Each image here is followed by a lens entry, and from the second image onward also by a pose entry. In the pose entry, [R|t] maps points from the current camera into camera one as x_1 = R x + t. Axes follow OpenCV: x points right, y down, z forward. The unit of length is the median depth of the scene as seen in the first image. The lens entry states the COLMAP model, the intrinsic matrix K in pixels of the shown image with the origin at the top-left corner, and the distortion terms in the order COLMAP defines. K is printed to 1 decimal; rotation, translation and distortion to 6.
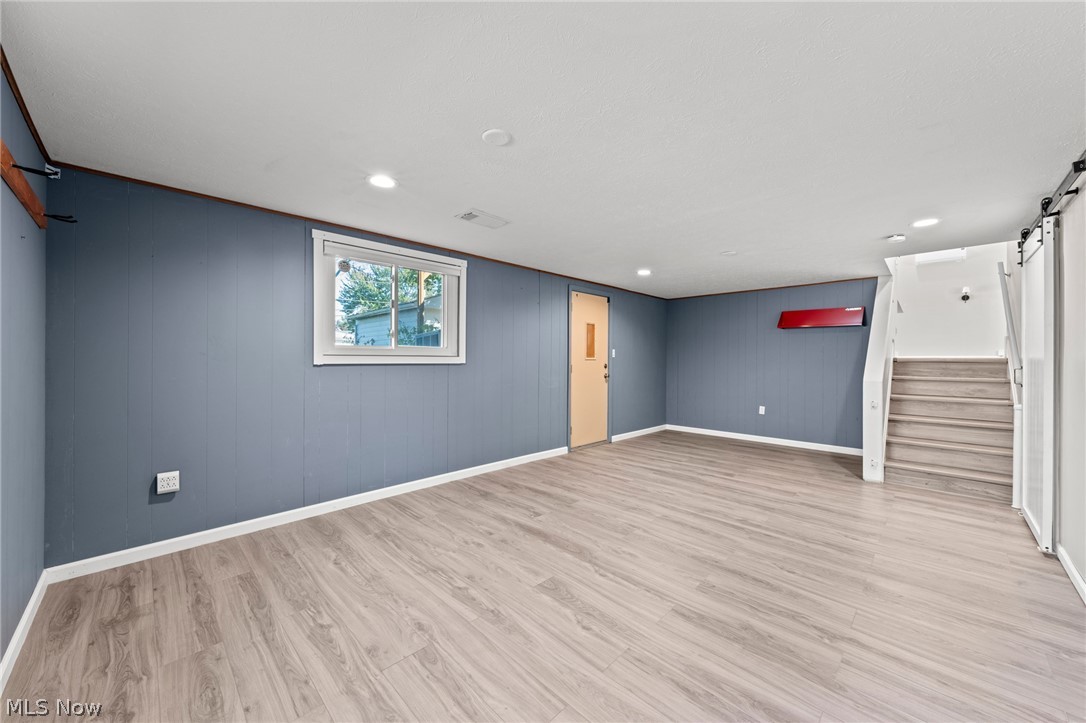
lens RADIAL K [[387.3, 0, 518.8], [0, 387.3, 359.2], [0, 0, 1]] dist [0.000743, 0.000646]
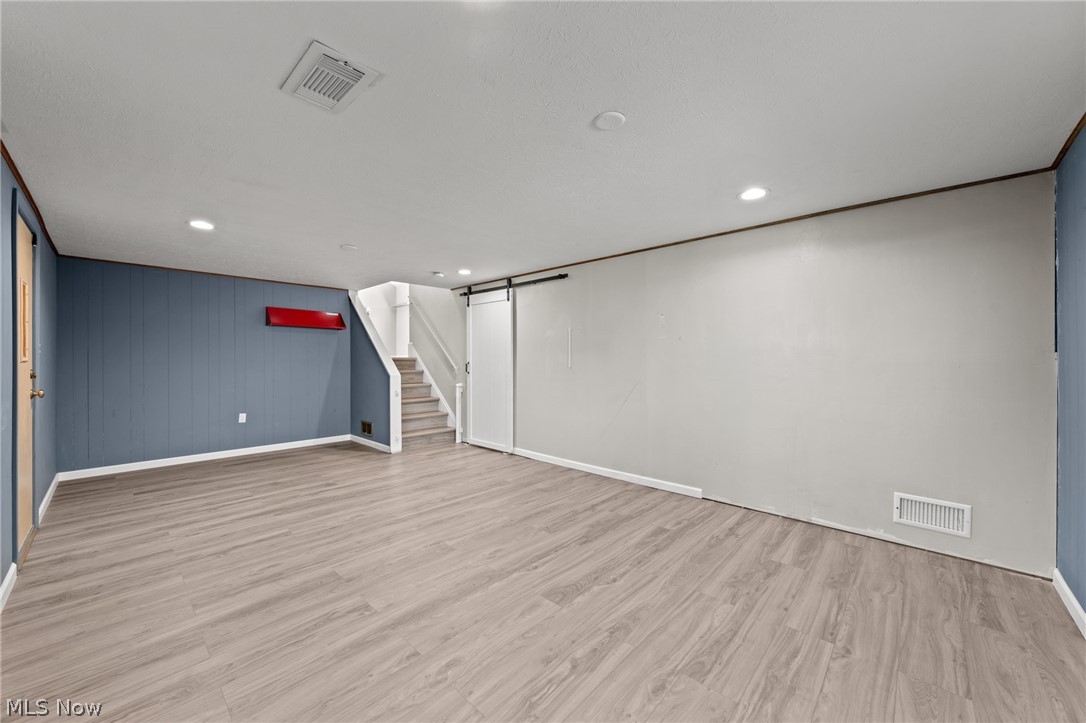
lens RADIAL K [[424.2, 0, 538.2], [0, 424.2, 361.2], [0, 0, 1]] dist [0.001056, 0.000189]
pose [[-0.066247, -0.009986, 0.997753, -0.741877], [0.000570, 0.999949, 0.010046, -0.005801], [-0.997803, 0.001234, -0.066238, 0.867557]]
